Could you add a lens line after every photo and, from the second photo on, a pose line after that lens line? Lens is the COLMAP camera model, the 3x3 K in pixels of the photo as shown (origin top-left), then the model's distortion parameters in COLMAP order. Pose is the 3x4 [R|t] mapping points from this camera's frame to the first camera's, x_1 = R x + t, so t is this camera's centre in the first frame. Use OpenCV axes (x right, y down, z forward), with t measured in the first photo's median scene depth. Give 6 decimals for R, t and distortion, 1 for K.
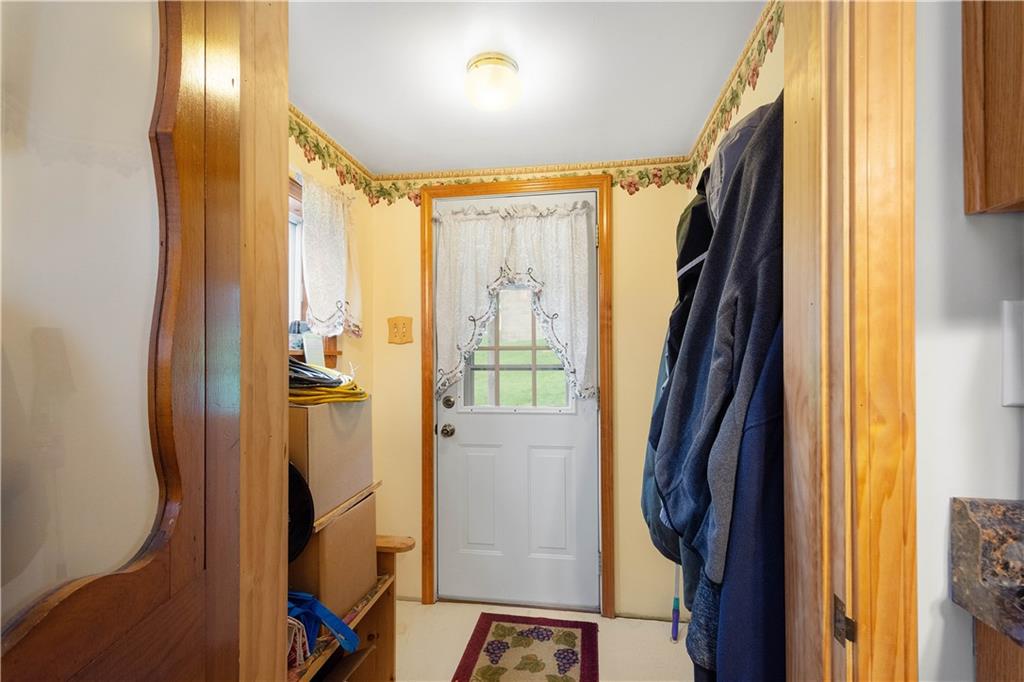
lens RADIAL K [[445.8, 0, 513.3], [0, 445.8, 346.9], [0, 0, 1]] dist [0.005137, 0.000129]
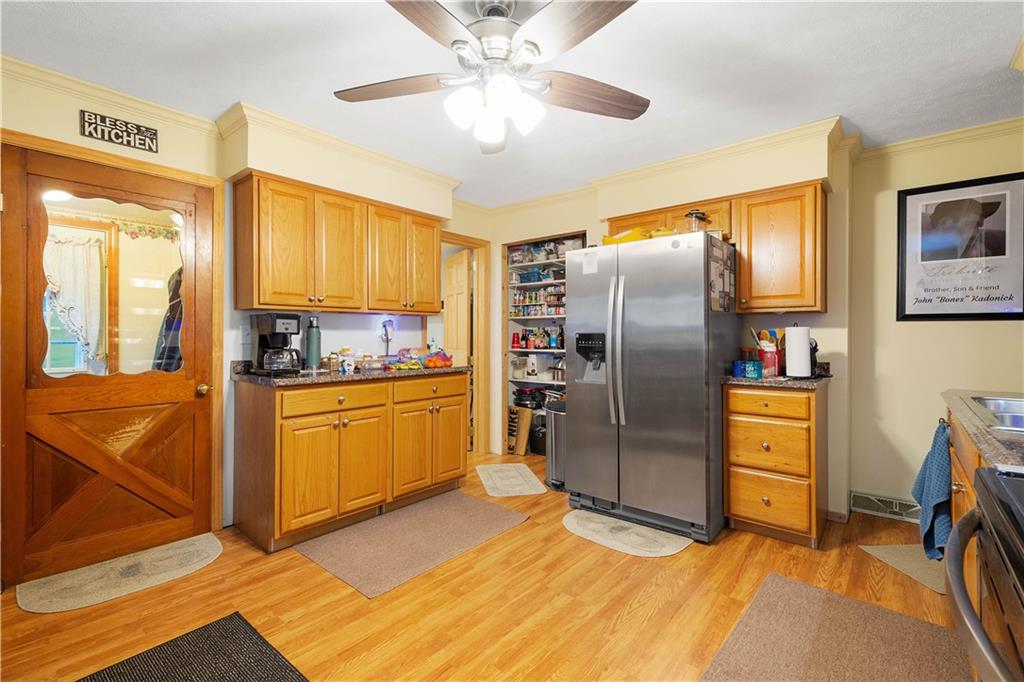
lens RADIAL K [[451.2, 0, 512.0], [0, 451.2, 341.0], [0, 0, 1]] dist [0.001820, 0.000009]
pose [[0.514330, -0.006524, 0.857568, -0.467560], [-0.021966, 0.999543, 0.020779, -0.022606], [-0.857311, -0.029525, 0.513951, -1.122529]]
